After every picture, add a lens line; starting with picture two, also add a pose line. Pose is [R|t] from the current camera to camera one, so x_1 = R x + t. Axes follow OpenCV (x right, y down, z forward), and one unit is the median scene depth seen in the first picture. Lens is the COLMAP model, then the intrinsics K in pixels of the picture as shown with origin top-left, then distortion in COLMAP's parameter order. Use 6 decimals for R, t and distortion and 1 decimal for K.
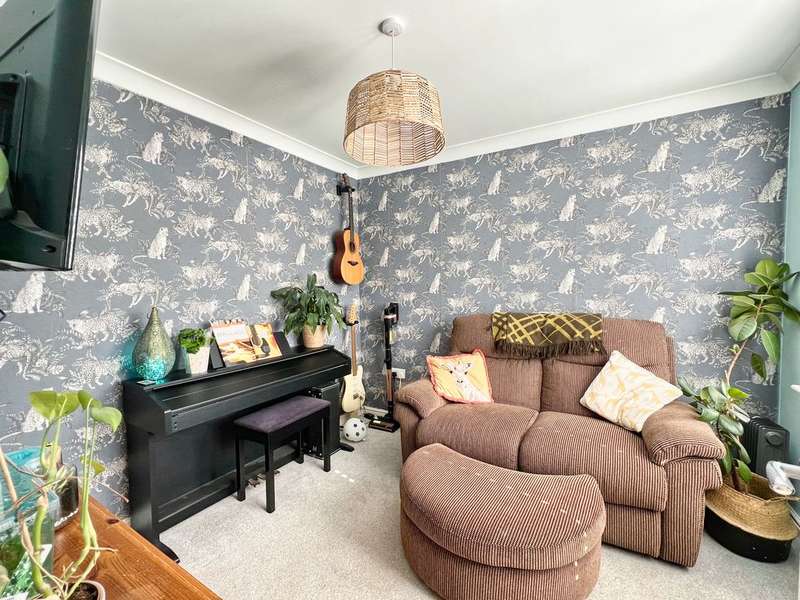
lens RADIAL K [[359.5, 0, 401.3], [0, 359.5, 299.8], [0, 0, 1]] dist [0.002715, -0.000291]
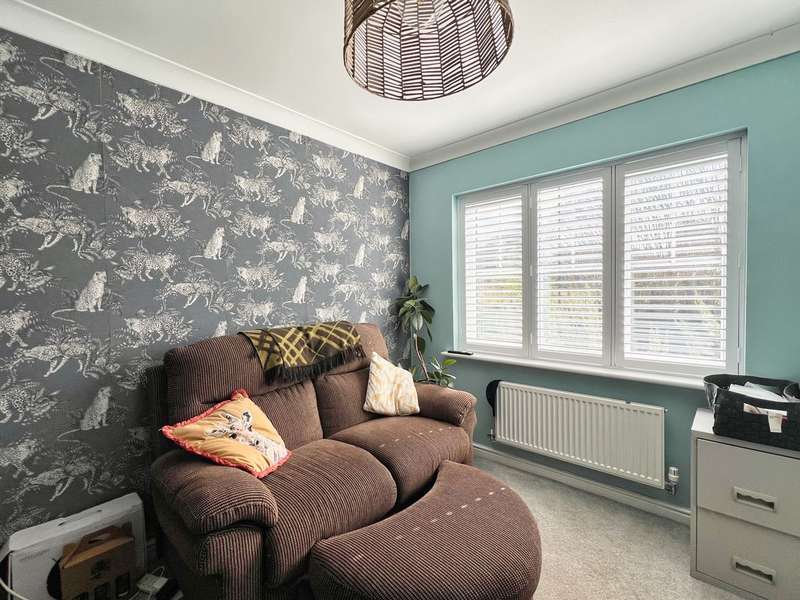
lens RADIAL K [[359.5, 0, 401.2], [0, 359.5, 299.7], [0, 0, 1]] dist [0.002715, -0.000291]
pose [[0.190645, -0.020054, 0.981454, -0.411763], [0.048661, 0.998755, 0.010955, -0.023923], [-0.980452, 0.045670, 0.191383, 0.602631]]
